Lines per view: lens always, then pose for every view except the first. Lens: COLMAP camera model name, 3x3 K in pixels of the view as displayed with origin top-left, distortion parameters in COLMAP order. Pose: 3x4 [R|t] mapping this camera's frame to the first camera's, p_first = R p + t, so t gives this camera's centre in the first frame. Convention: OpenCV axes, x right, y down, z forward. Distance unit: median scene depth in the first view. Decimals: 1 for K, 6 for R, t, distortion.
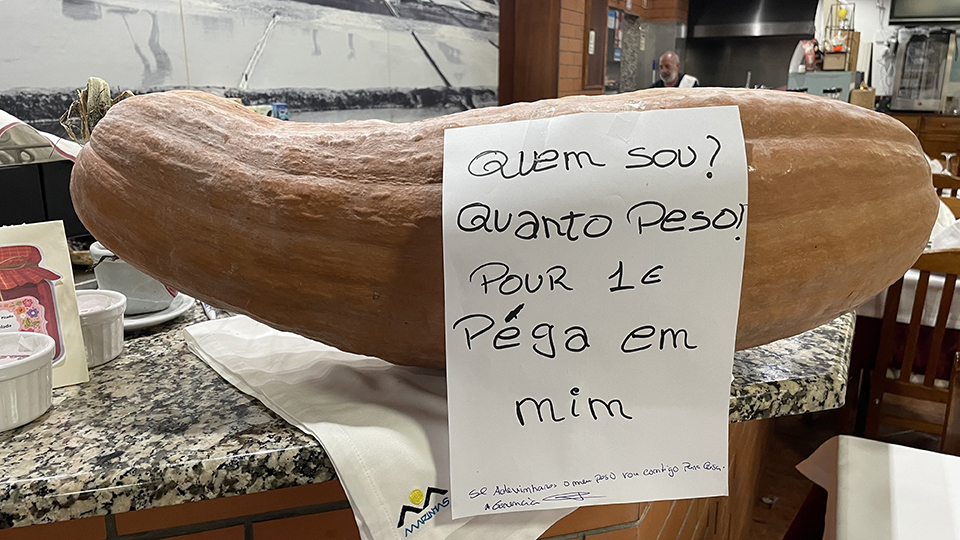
lens RADIAL K [[719.4, 0, 480.0], [0, 719.4, 270.0], [0, 0, 1]] dist [0.093822, -0.116622]
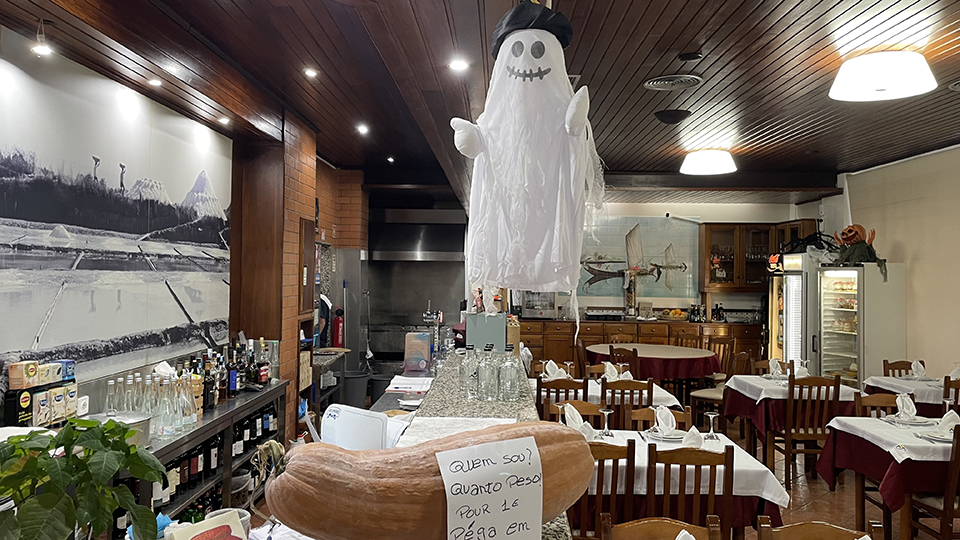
lens RADIAL K [[719.4, 0, 480.0], [0, 719.4, 270.0], [0, 0, 1]] dist [0.093822, -0.116622]
pose [[0.898097, 0.013212, 0.439598, -0.192638], [0.098252, 0.968258, -0.229830, -0.039999], [-0.428681, 0.249602, 0.868292, -0.270865]]
